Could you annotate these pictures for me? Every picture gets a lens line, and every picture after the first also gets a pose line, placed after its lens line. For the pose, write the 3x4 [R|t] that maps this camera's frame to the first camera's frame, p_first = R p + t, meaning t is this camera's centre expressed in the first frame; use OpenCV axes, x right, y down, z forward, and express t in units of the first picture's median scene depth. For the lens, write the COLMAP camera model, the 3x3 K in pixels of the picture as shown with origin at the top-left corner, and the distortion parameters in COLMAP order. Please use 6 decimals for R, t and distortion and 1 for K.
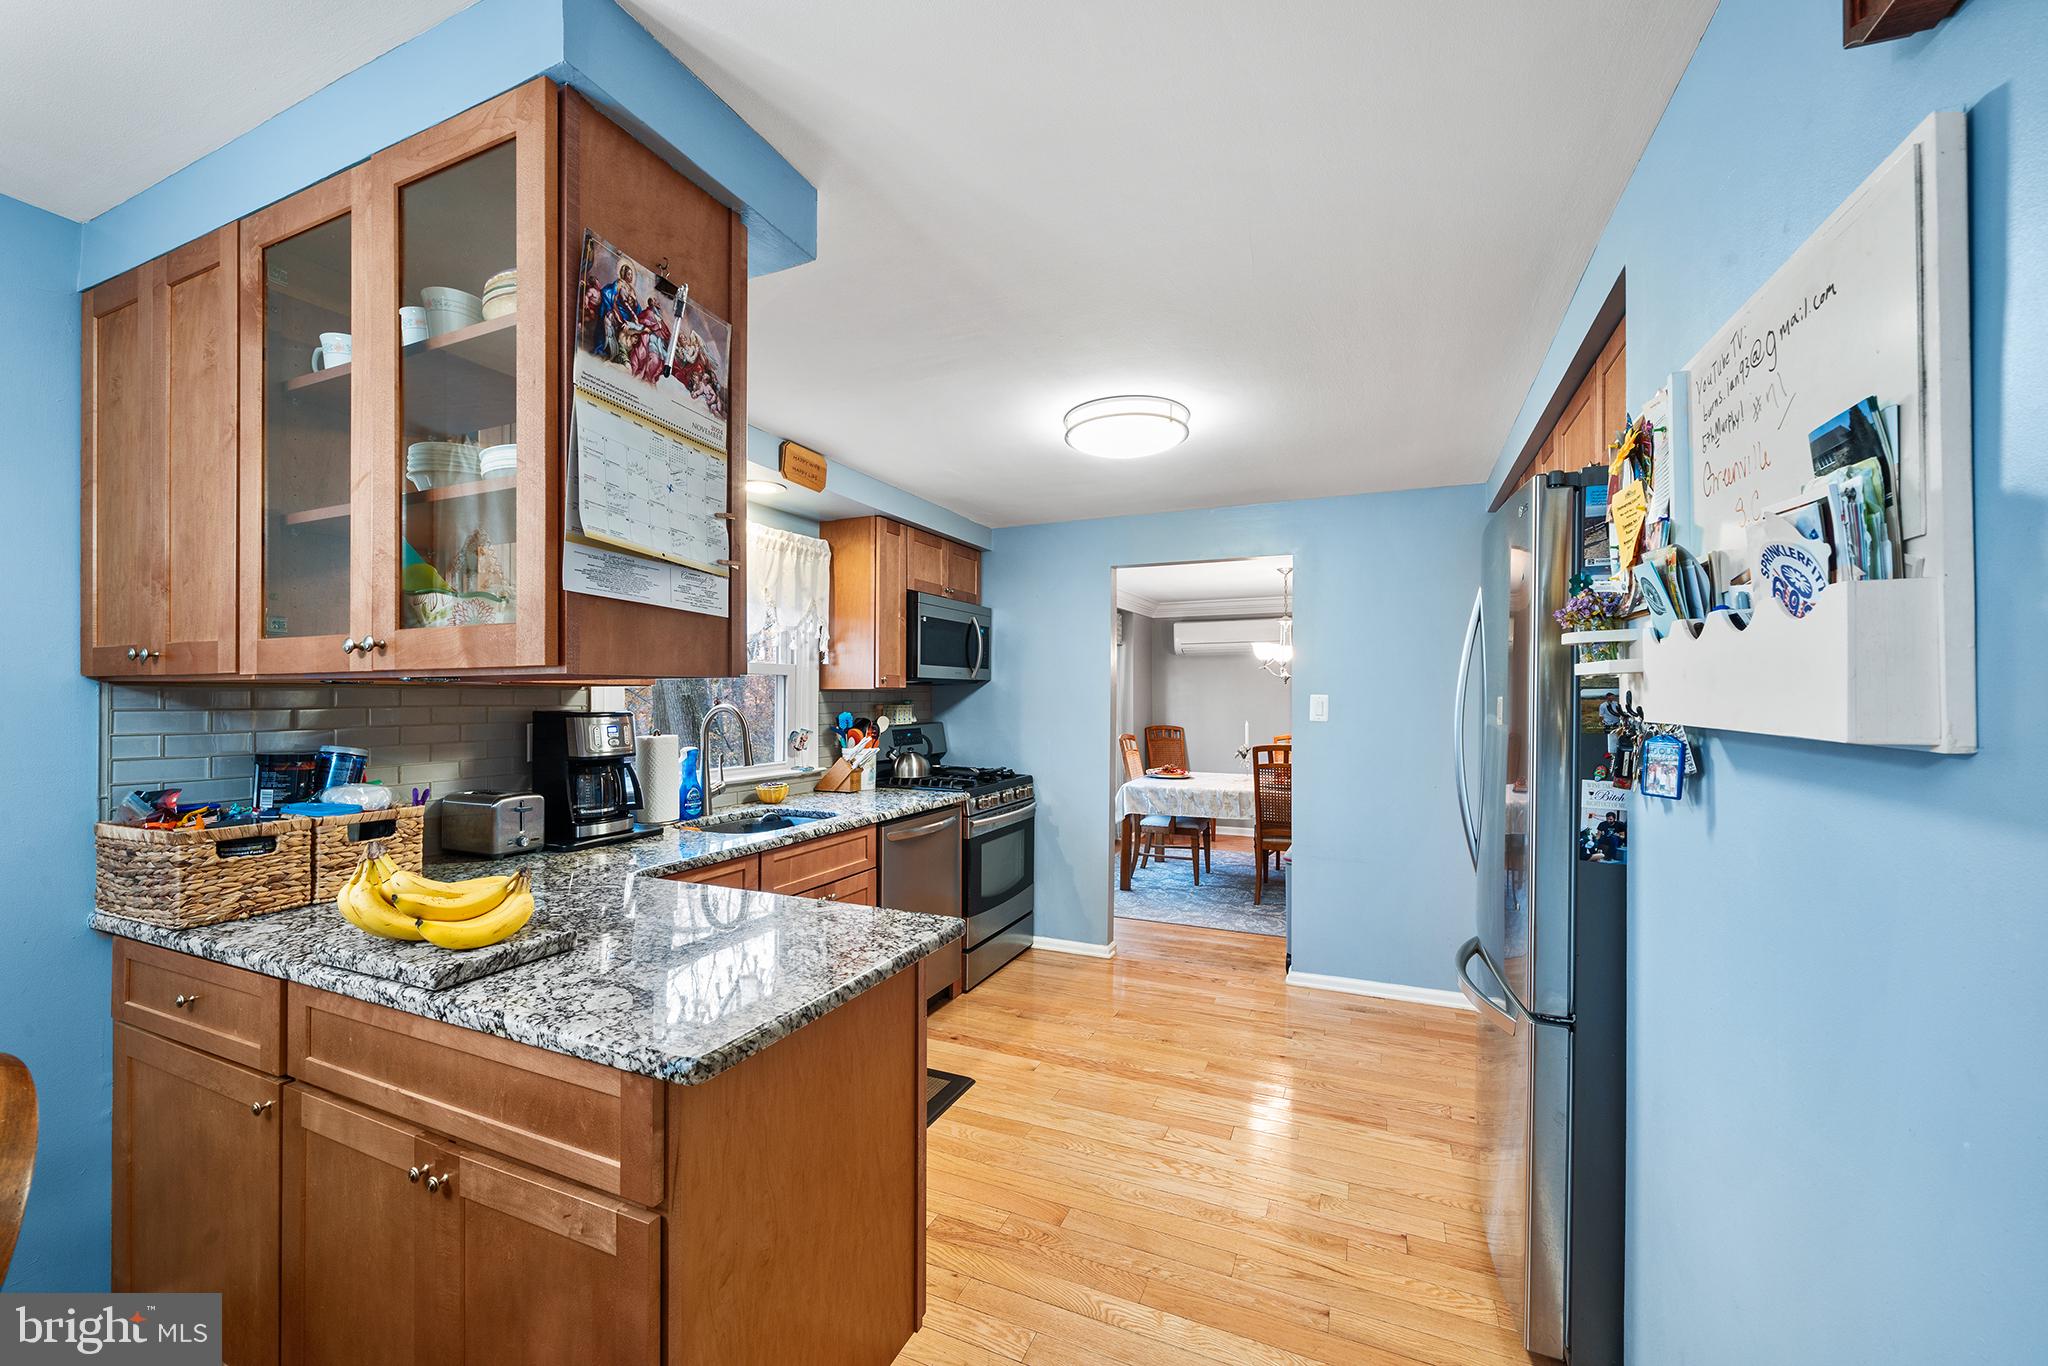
lens RADIAL K [[806.4, 0, 1015.4], [0, 806.4, 688.6], [0, 0, 1]] dist [-0.001796, 0.000003]
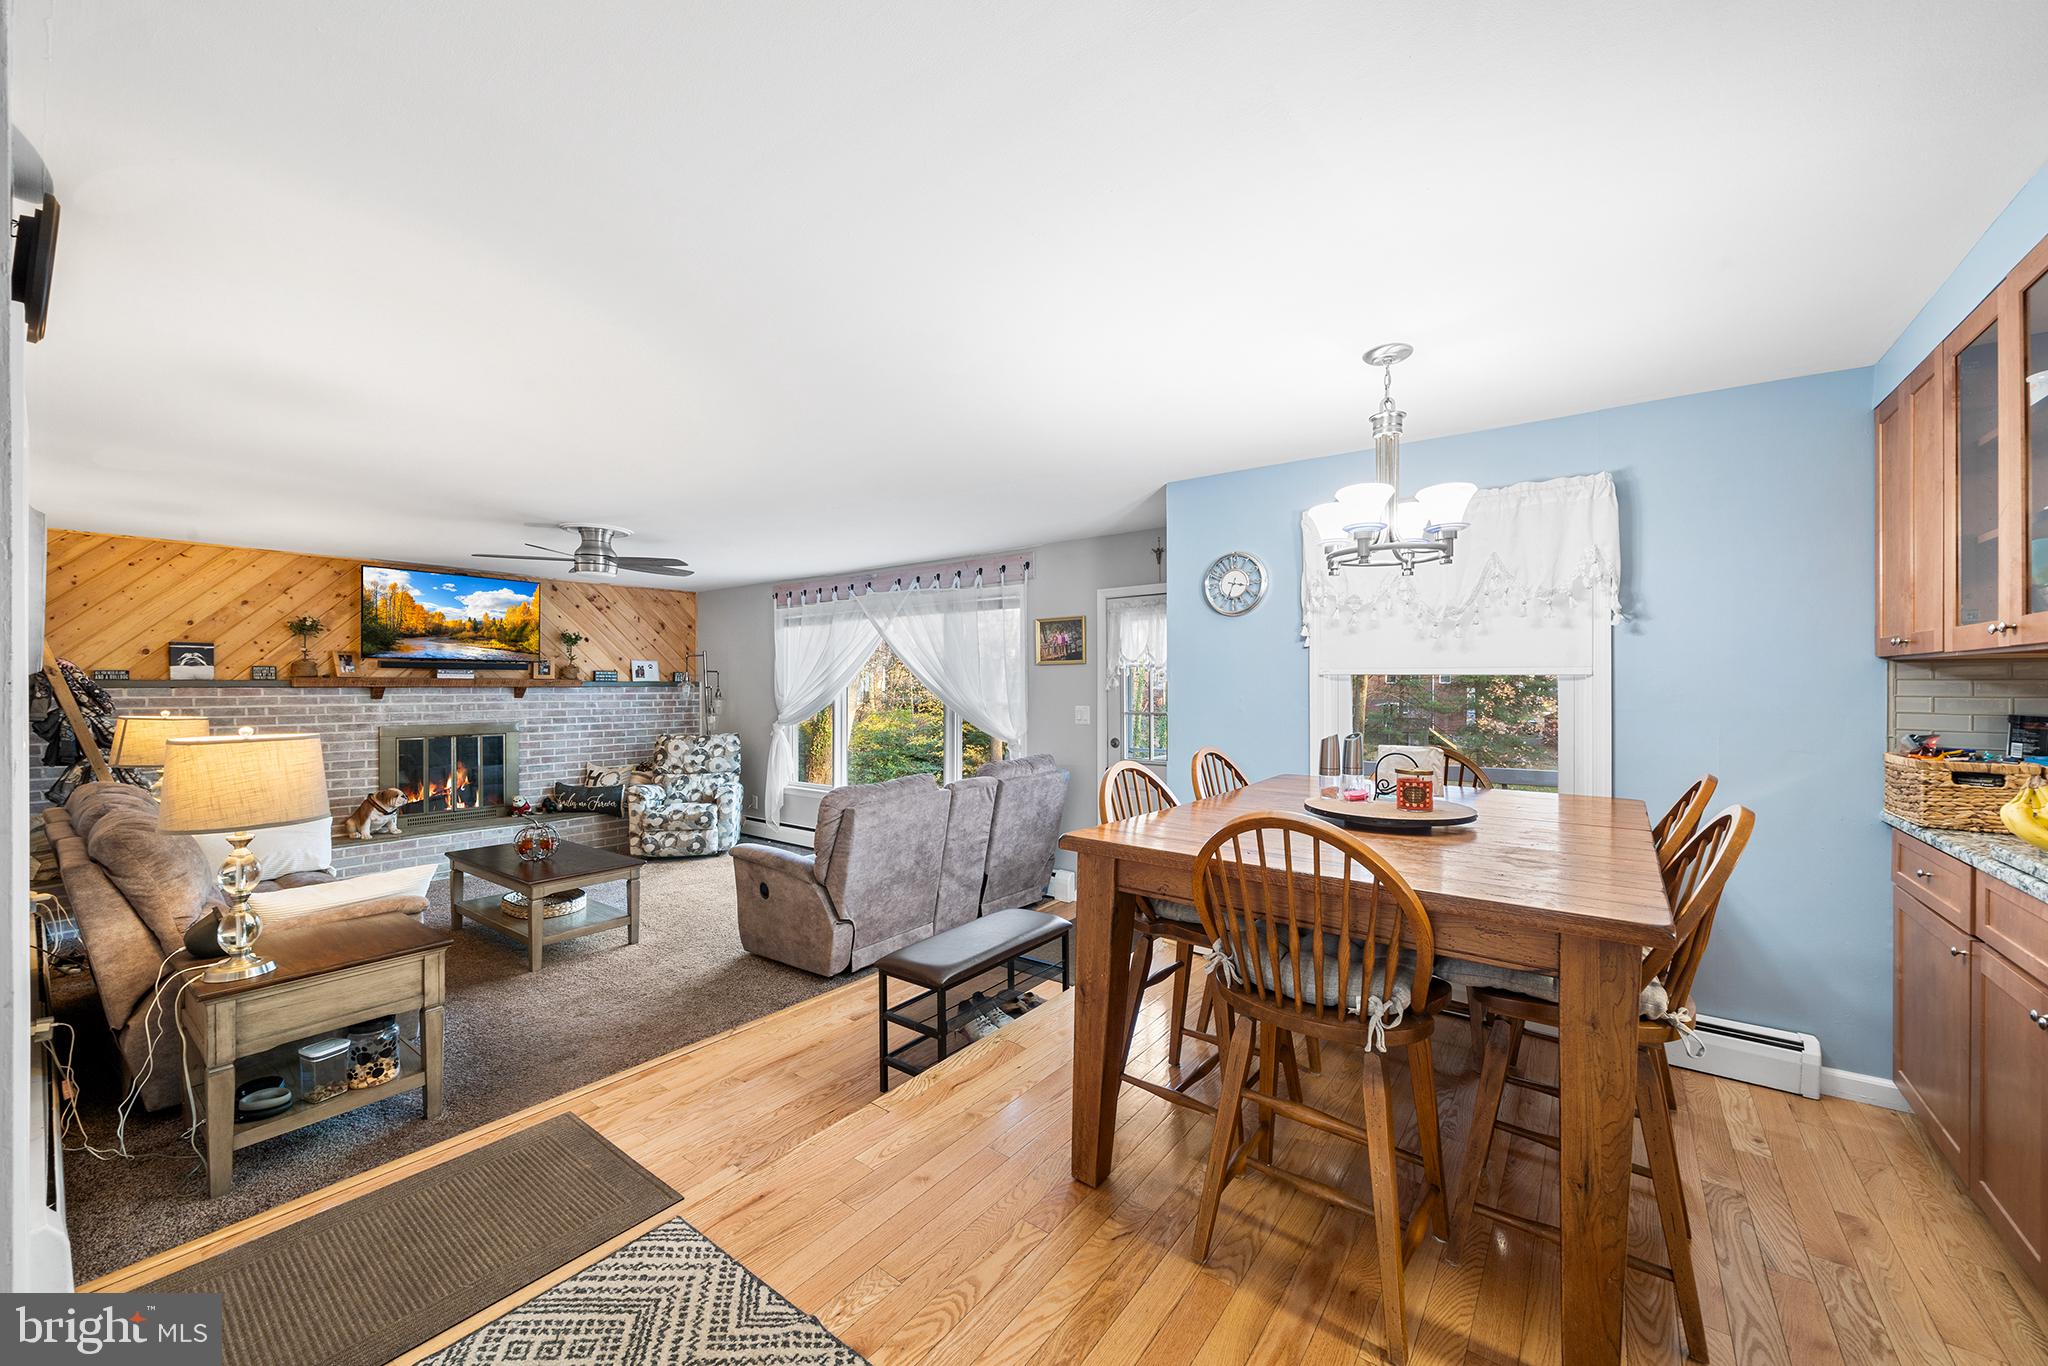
lens RADIAL K [[767.1, 0, 987.5], [0, 767.1, 683.1], [0, 0, 1]] dist [-0.000840, -0.000009]
pose [[-0.255049, 0.003539, -0.966922, 0.754969], [0.005088, 0.999984, 0.002318, 0.024069], [0.966915, -0.004329, -0.255063, -0.298580]]
